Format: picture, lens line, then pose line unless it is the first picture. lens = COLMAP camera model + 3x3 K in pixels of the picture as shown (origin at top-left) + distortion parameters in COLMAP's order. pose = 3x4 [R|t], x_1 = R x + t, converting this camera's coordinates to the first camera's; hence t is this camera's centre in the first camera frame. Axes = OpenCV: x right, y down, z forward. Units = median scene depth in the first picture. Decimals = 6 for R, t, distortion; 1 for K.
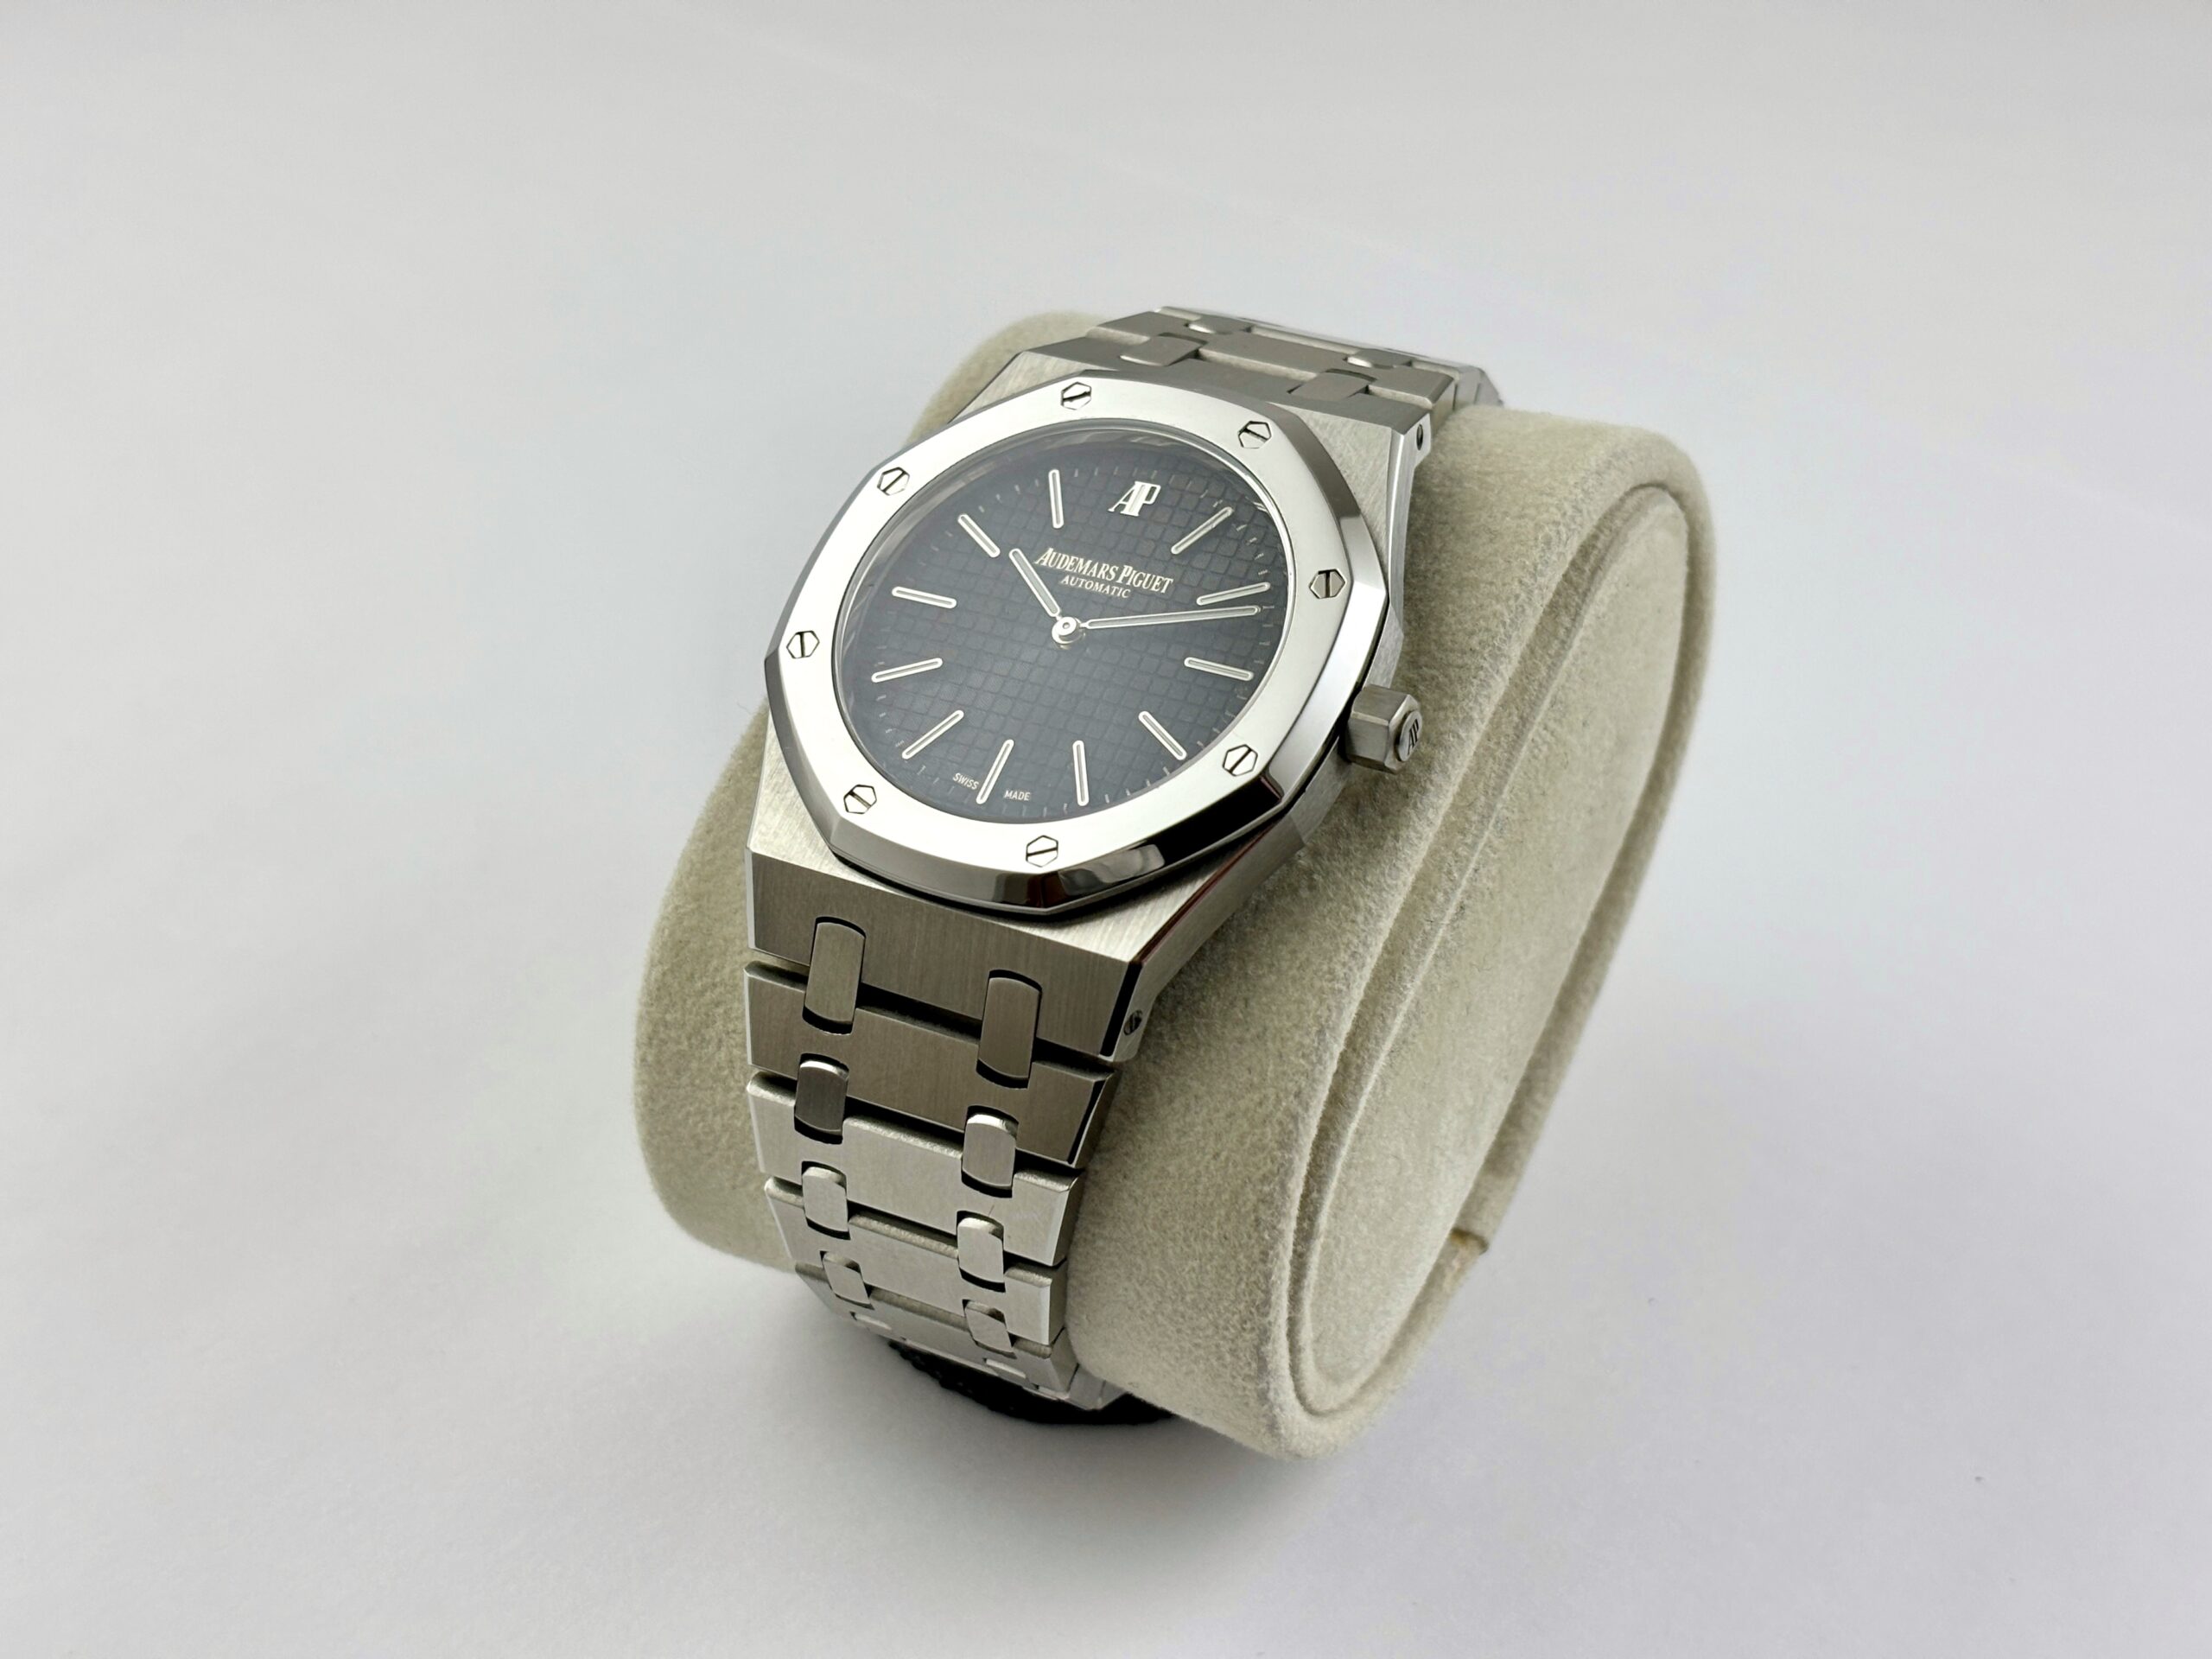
lens RADIAL K [[3529.7, 0, 1092.2], [0, 3529.7, 843.5], [0, 0, 1]] dist [0.123024, 0.000000]
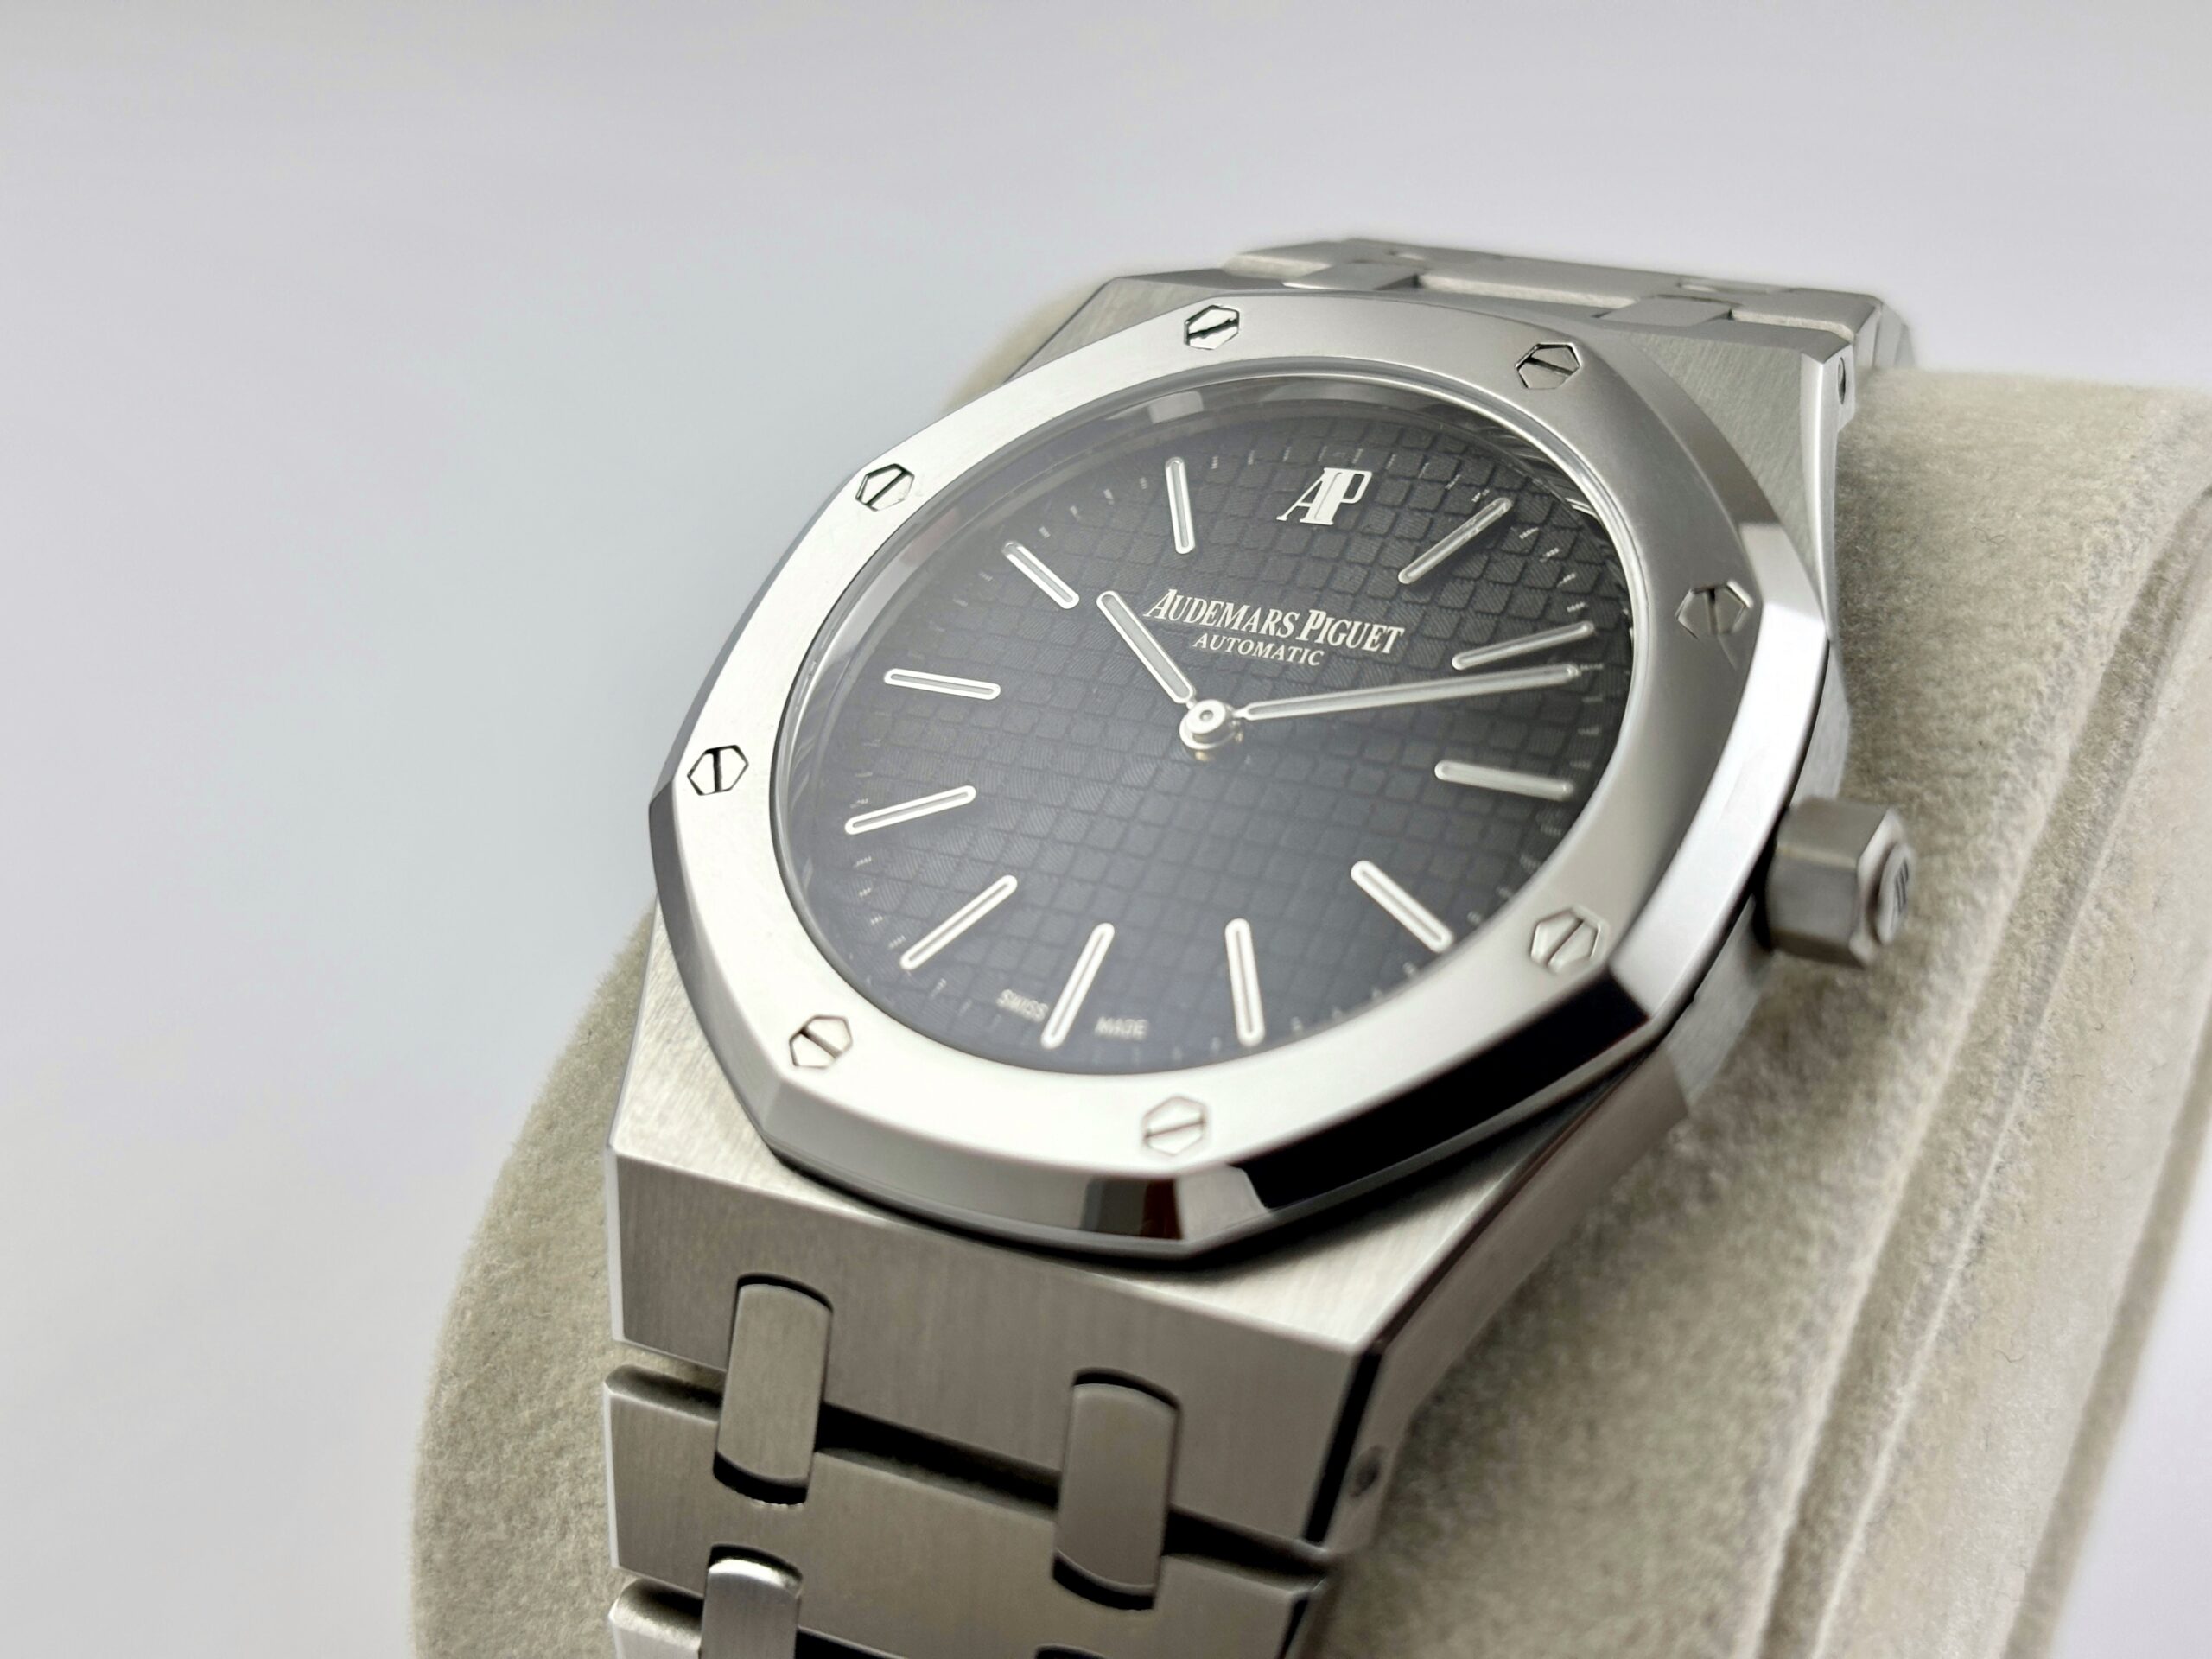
lens RADIAL K [[3529.7, 0, 1111.7], [0, 3529.7, 849.8], [0, 0, 1]] dist [0.123024, 0.000000]
pose [[0.999763, -0.018923, -0.010803, -0.016247], [0.017508, 0.992779, -0.118669, 0.021089], [0.012971, 0.118452, 0.992875, 0.471457]]
